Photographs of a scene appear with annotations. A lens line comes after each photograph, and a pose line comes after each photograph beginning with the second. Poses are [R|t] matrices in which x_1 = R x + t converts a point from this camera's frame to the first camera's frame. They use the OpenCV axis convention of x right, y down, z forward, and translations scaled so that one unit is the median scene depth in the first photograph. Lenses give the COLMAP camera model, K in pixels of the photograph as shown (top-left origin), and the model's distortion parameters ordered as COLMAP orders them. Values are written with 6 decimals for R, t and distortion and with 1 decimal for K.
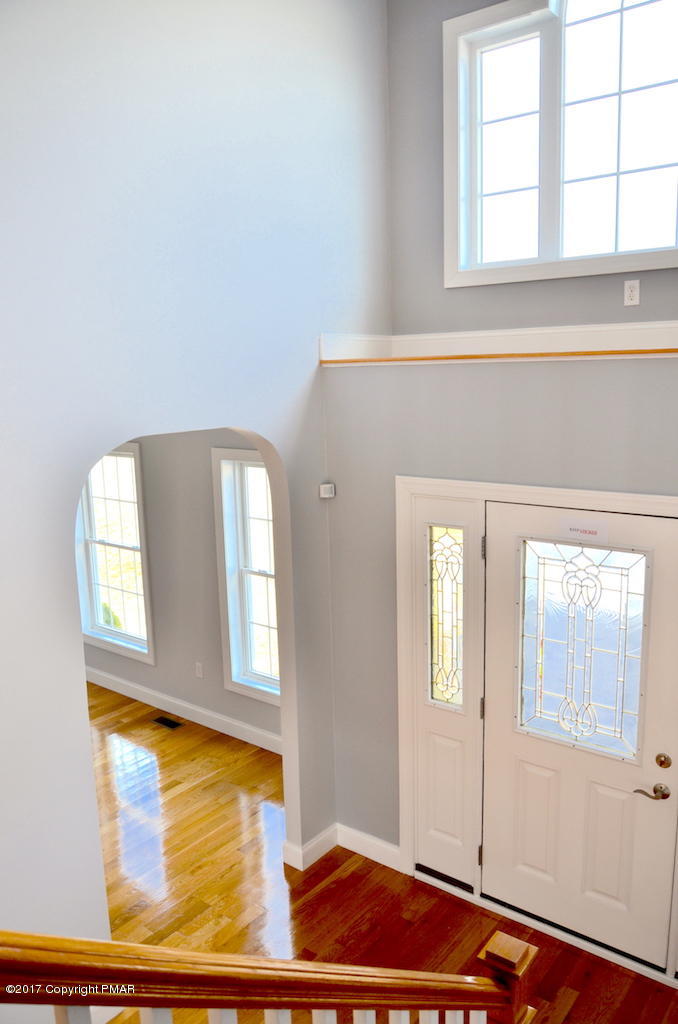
lens RADIAL K [[785.6, 0, 339.0], [0, 785.6, 512.0], [0, 0, 1]] dist [-0.042282, 0.009710]
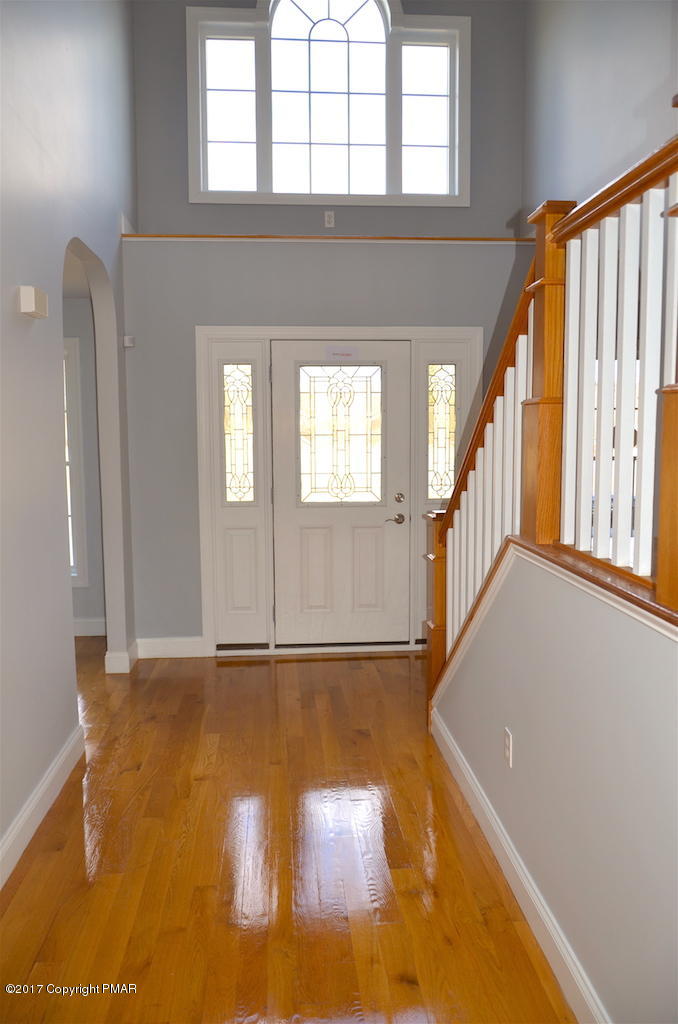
lens RADIAL K [[785.6, 0, 339.0], [0, 785.6, 512.0], [0, 0, 1]] dist [-0.042282, 0.009710]
pose [[0.736721, -0.051752, 0.674214, -0.655901], [0.109423, 0.993050, -0.043342, 0.349428], [-0.667285, 0.105705, 0.737263, -0.087434]]
